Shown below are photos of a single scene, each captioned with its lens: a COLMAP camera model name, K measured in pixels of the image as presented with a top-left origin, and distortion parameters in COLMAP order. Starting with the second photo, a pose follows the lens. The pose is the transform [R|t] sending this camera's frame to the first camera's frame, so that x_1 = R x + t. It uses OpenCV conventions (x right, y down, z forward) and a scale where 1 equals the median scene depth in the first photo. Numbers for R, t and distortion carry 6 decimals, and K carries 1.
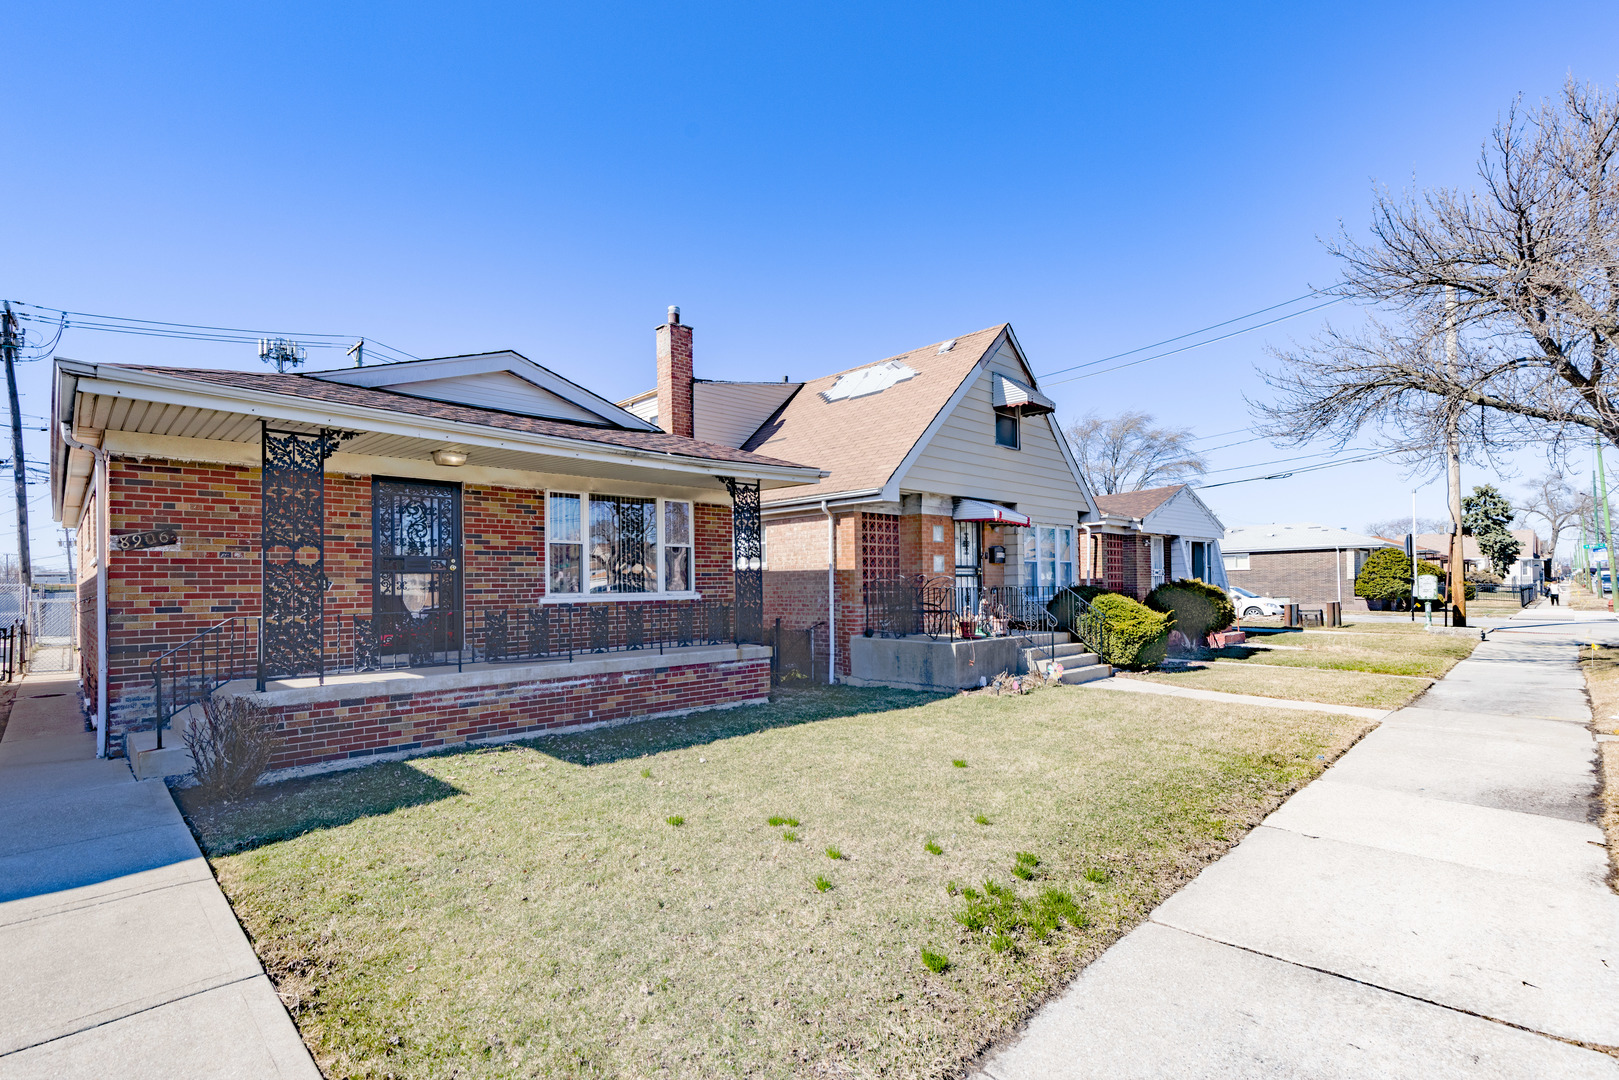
lens RADIAL K [[771.6, 0, 809.7], [0, 771.6, 584.3], [0, 0, 1]] dist [0.002537, 0.000143]
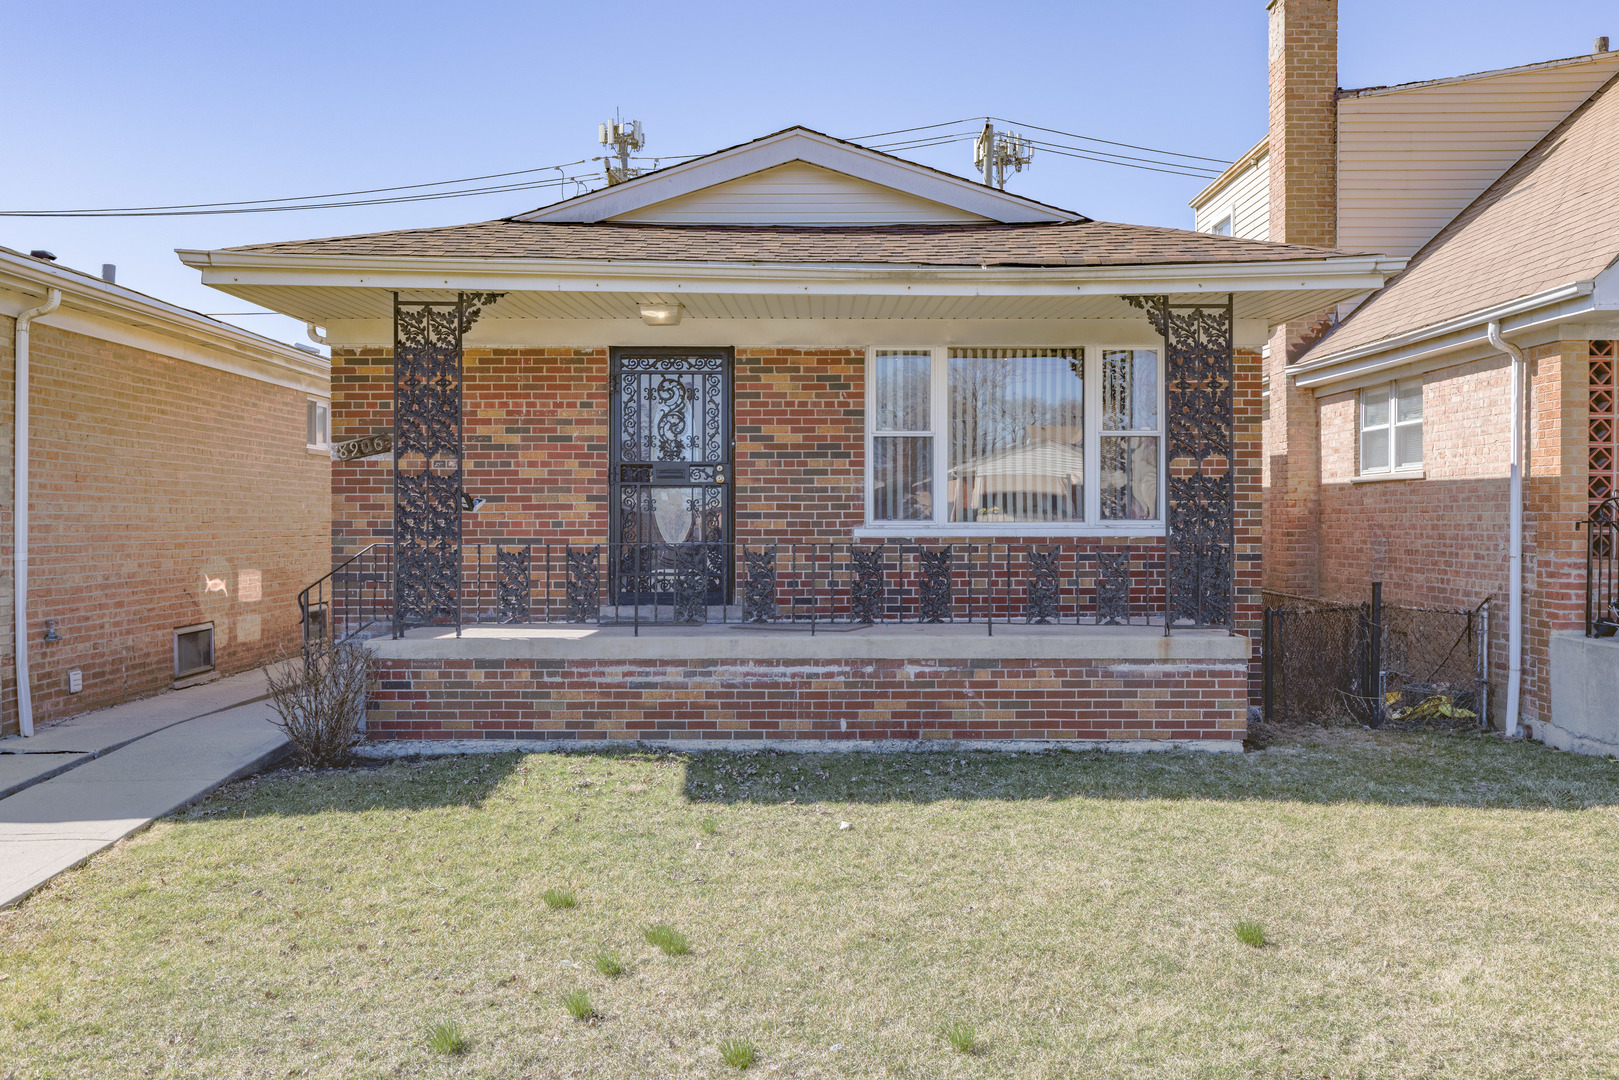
lens RADIAL K [[1391.8, 0, 809.5], [0, 1391.8, 540.0], [0, 0, 1]] dist [0.003409, 0.003573]
pose [[0.708929, 0.026752, -0.704773, 0.459068], [-0.008491, 0.999532, 0.029399, -0.005261], [0.705229, -0.014857, 0.708824, 0.233259]]
